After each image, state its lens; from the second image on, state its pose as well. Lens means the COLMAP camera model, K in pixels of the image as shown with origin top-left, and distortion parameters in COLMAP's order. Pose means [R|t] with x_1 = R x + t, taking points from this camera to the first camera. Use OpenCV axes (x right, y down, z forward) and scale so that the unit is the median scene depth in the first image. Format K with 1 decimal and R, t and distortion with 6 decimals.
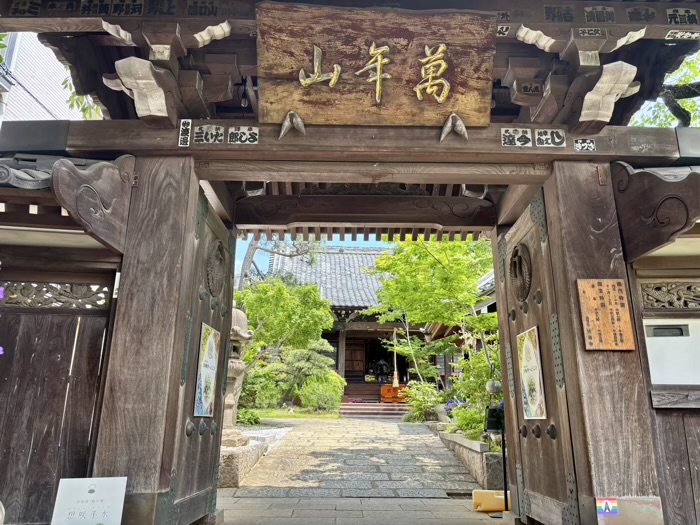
lens RADIAL K [[525.4, 0, 350.0], [0, 525.4, 262.5], [0, 0, 1]] dist [0.009573, 0.000698]
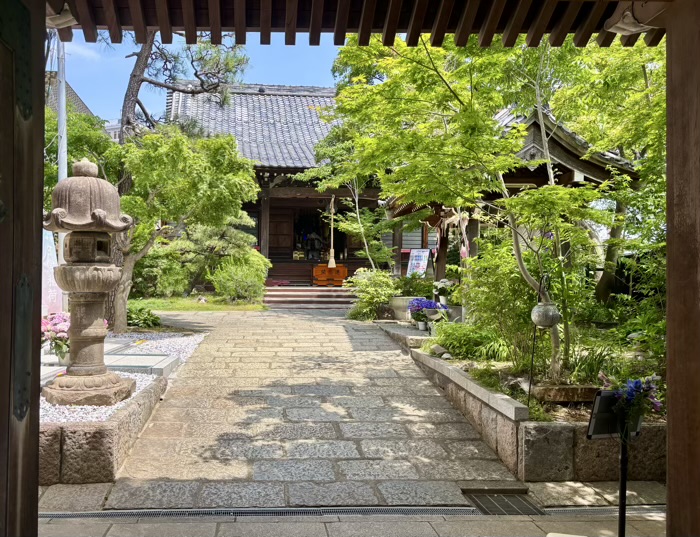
lens RADIAL K [[602.9, 0, 295.8], [0, 602.9, 278.8], [0, 0, 1]] dist [0.066394, -0.002717]
pose [[0.999007, -0.004570, 0.044324, -0.014848], [-0.007501, 0.963281, 0.268391, 0.006966], [-0.043923, -0.268457, 0.962290, 0.163970]]
